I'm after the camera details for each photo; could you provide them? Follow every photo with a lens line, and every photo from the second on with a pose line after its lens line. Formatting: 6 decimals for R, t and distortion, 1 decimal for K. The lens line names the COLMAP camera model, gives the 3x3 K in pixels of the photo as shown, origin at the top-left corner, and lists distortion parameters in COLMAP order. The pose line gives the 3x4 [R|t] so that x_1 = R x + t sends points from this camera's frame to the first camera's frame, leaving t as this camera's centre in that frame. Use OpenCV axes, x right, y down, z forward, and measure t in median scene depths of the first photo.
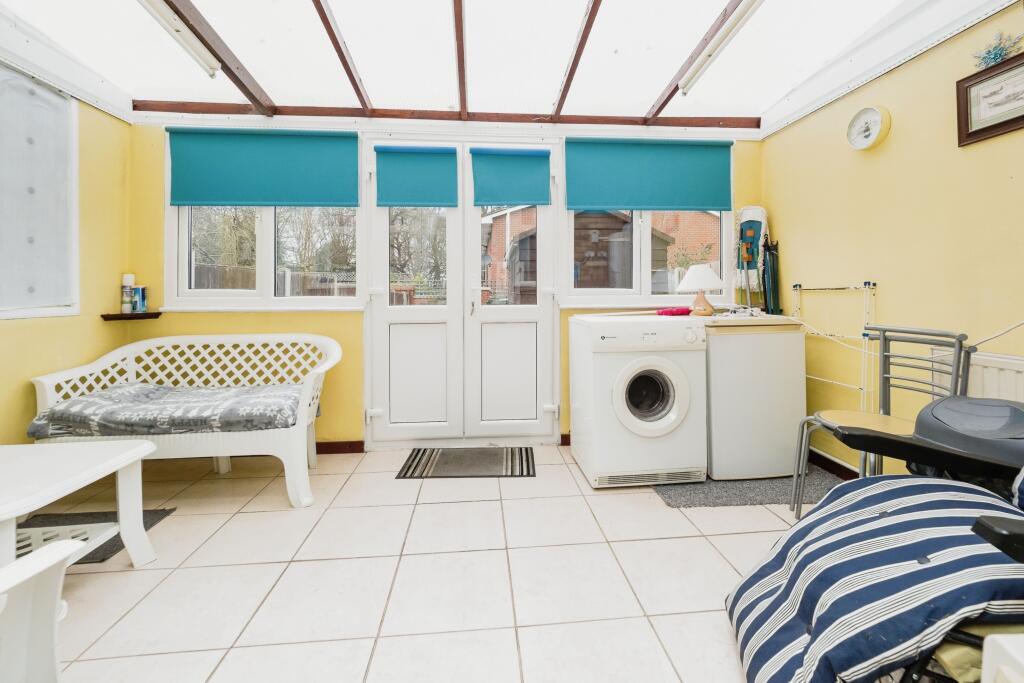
lens RADIAL K [[428.2, 0, 511.7], [0, 428.2, 291.6], [0, 0, 1]] dist [-0.003109, -0.000286]
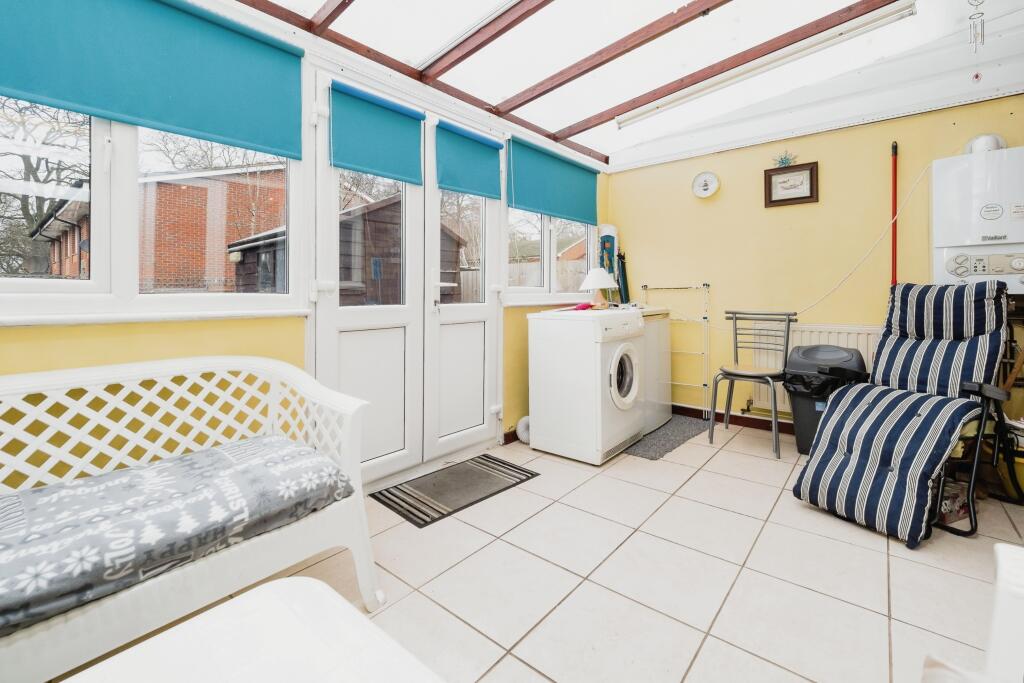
lens RADIAL K [[443.8, 0, 512.0], [0, 443.8, 293.5], [0, 0, 1]] dist [-0.002567, -0.000351]
pose [[0.710506, 0.001896, 0.703689, -0.642422], [-0.000264, 0.999997, -0.002428, 0.013452], [-0.703691, 0.001539, 0.710504, 0.282533]]
